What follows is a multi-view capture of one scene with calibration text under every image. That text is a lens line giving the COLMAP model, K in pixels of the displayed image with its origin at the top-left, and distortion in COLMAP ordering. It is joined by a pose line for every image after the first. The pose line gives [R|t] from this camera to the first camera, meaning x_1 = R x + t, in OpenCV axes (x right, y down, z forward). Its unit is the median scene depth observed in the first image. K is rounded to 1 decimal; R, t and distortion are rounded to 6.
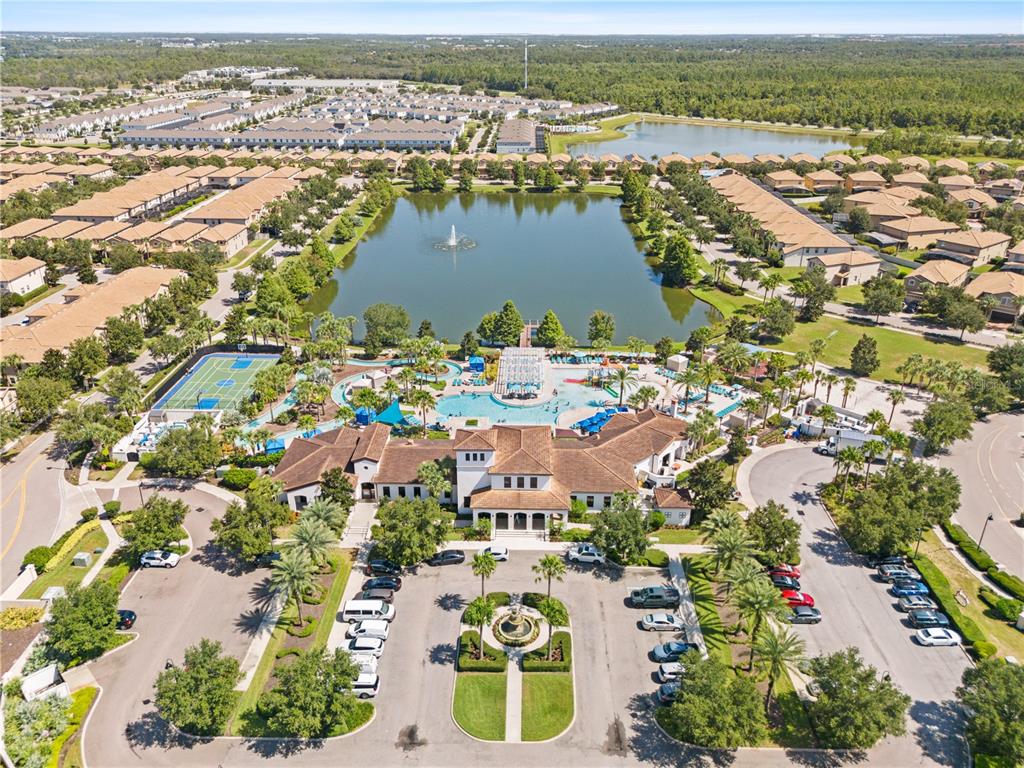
lens RADIAL K [[829.6, 0, 512.0], [0, 829.6, 384.0], [0, 0, 1]] dist [-0.005862, -0.004028]
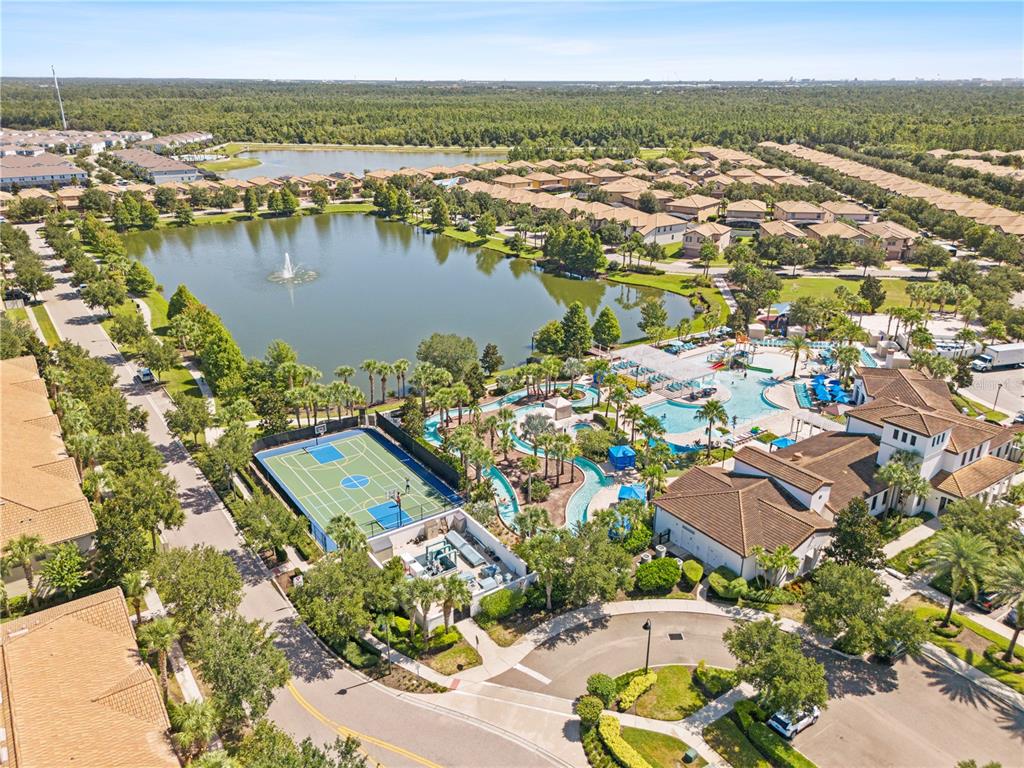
lens RADIAL K [[723.9, 0, 512.0], [0, 723.9, 384.0], [0, 0, 1]] dist [0.037363, -0.001349]
pose [[0.795965, -0.225972, 0.561583, -0.340468], [0.229028, 0.971168, 0.066168, -0.054762], [-0.560344, 0.075951, 0.824770, 0.242416]]
